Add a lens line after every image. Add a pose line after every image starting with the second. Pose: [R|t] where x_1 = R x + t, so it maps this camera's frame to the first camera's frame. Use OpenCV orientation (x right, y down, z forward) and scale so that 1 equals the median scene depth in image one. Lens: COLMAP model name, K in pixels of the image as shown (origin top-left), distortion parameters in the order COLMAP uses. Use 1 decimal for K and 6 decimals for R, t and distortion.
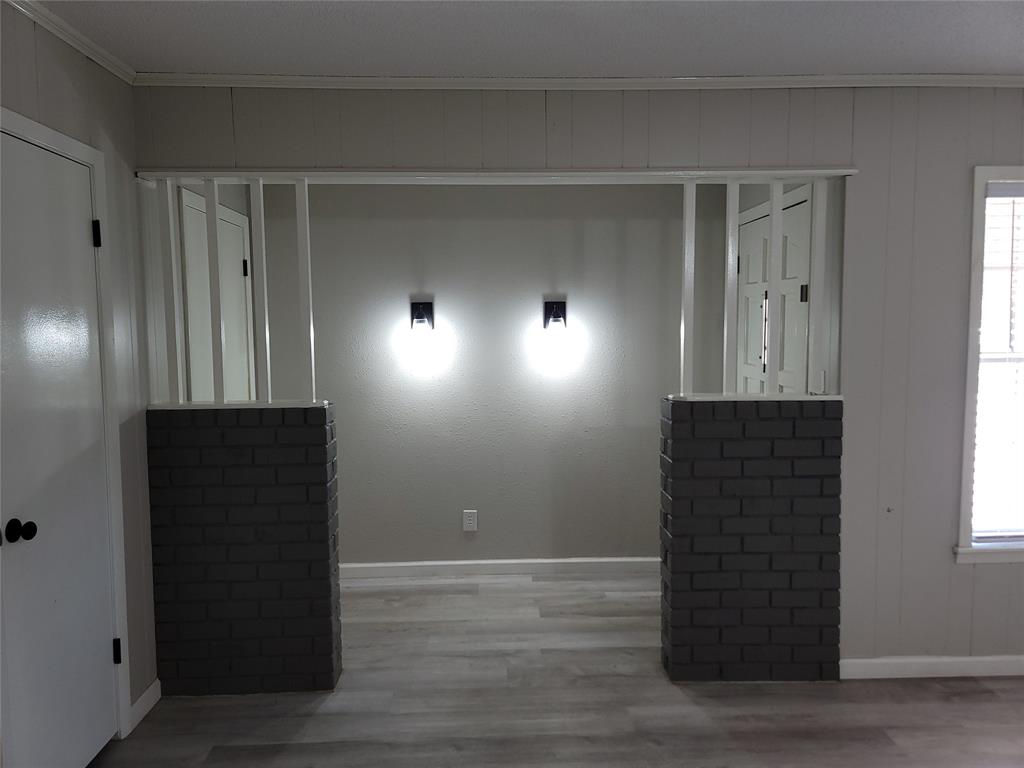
lens RADIAL K [[749.6, 0, 510.8], [0, 749.6, 383.7], [0, 0, 1]] dist [0.080237, -0.069807]
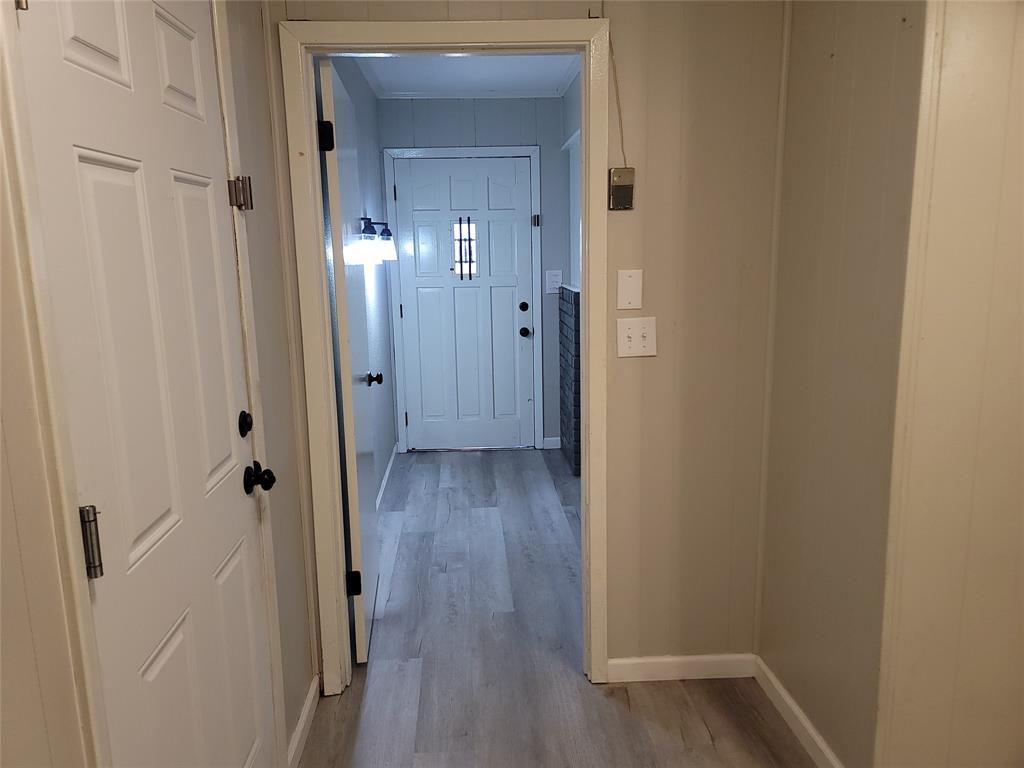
lens RADIAL K [[749.6, 0, 502.6], [0, 749.6, 389.2], [0, 0, 1]] dist [0.080237, -0.069807]
pose [[-0.020662, -0.186564, 0.982226, -0.969553], [0.102397, 0.976874, 0.187701, -0.065804], [-0.994529, 0.104455, -0.001081, 0.925205]]
